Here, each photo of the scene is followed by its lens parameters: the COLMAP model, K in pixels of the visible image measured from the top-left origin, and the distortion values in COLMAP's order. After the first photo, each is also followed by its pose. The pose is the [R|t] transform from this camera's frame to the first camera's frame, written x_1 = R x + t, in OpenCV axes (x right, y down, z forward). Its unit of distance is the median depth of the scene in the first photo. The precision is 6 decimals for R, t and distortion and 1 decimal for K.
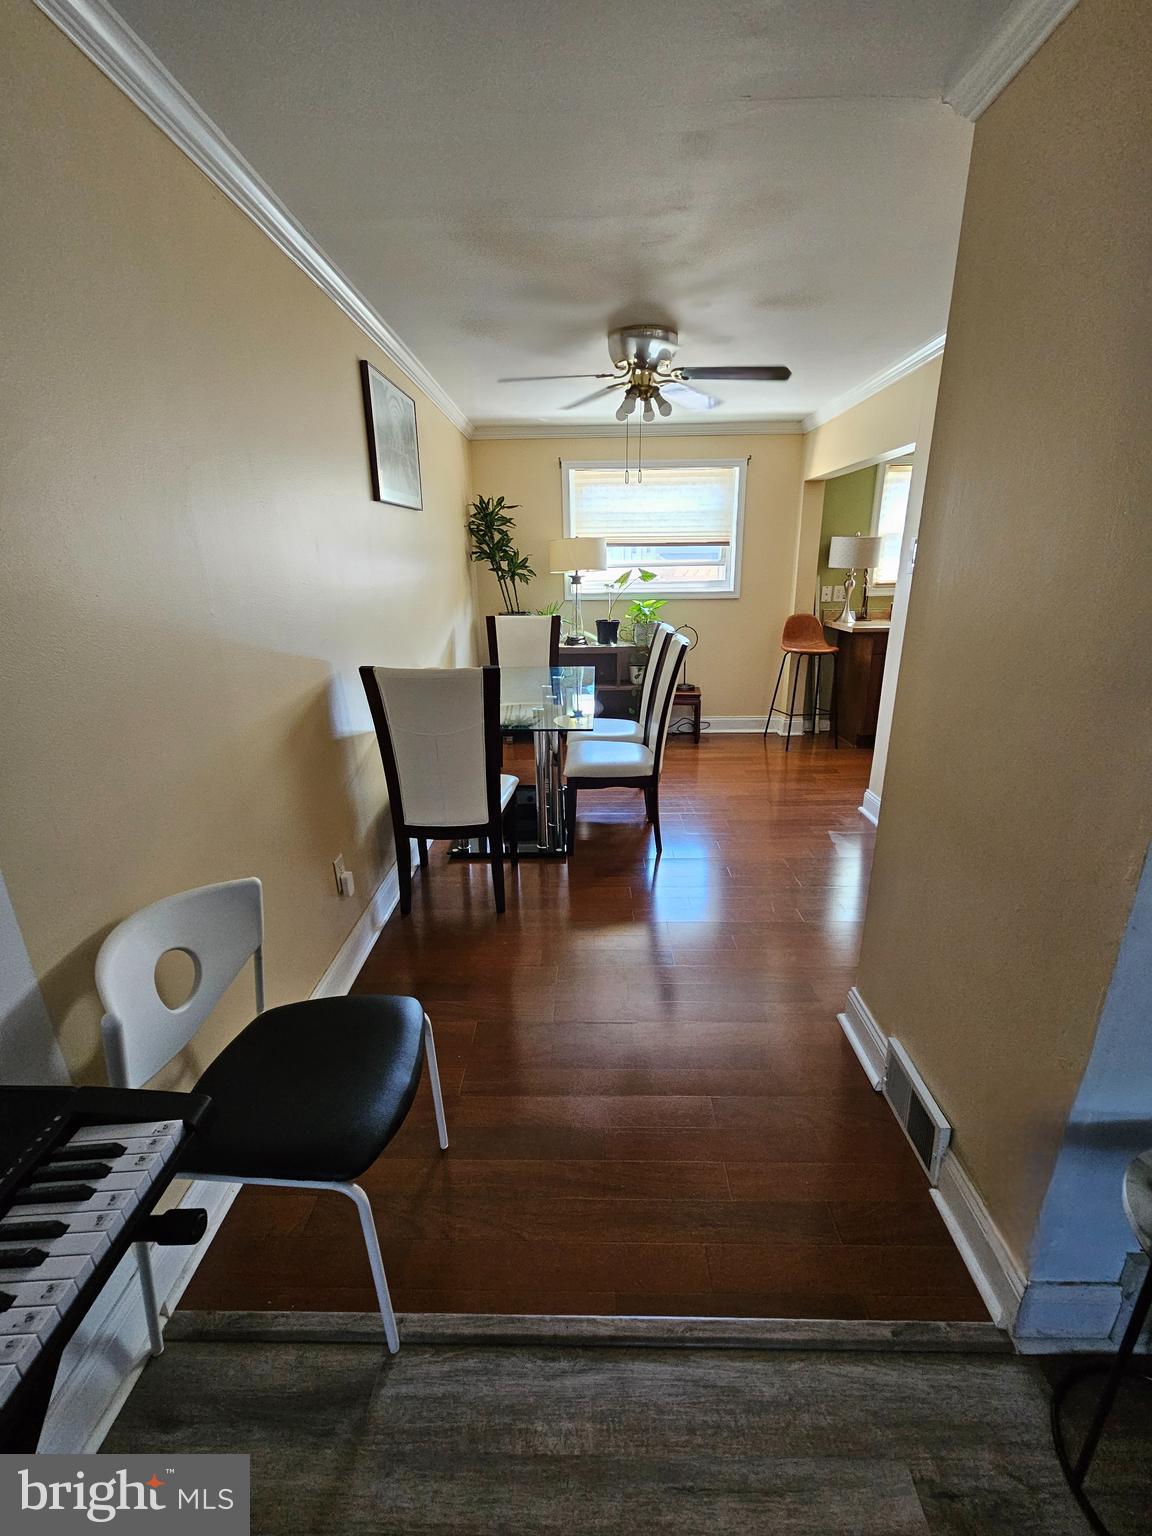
lens RADIAL K [[624.8, 0, 576.0], [0, 624.8, 768.0], [0, 0, 1]] dist [0.000378, 0.000137]
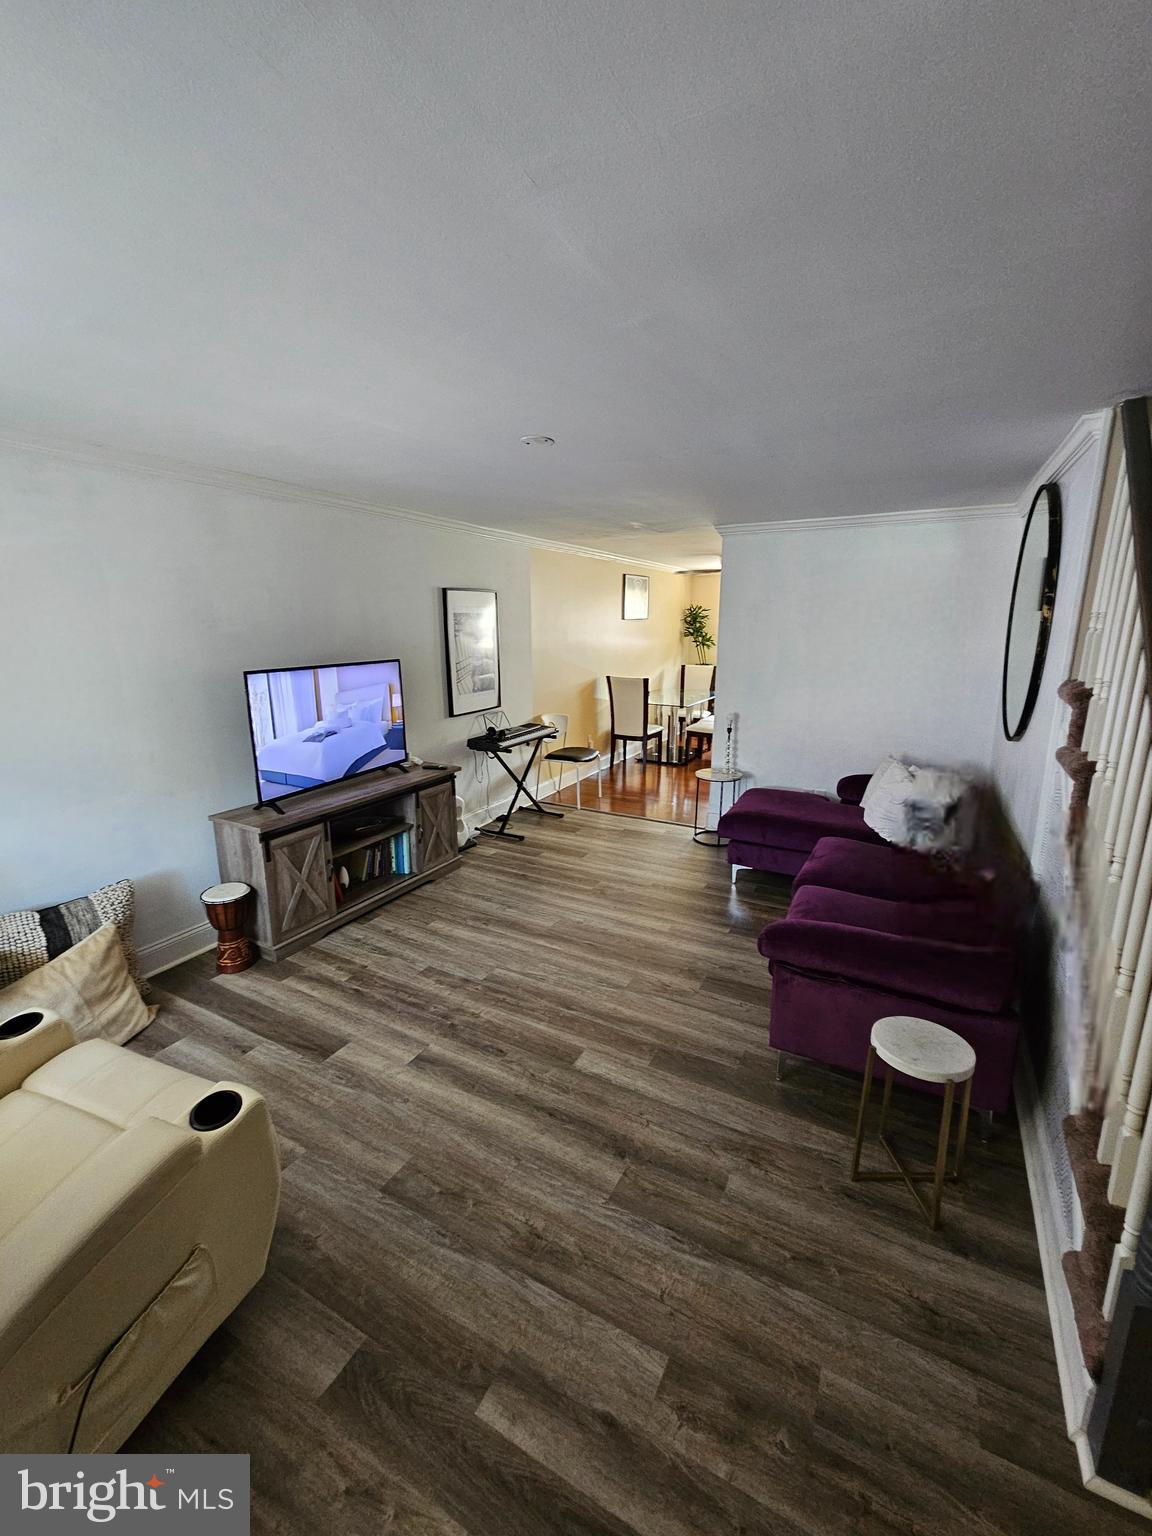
lens RADIAL K [[624.8, 0, 576.0], [0, 624.8, 768.0], [0, 0, 1]] dist [0.000378, 0.000137]
pose [[0.887042, 0.120518, -0.445681, 0.458516], [-0.158151, 0.986244, -0.048075, 0.220546], [0.433757, 0.113130, 0.893900, -0.849054]]
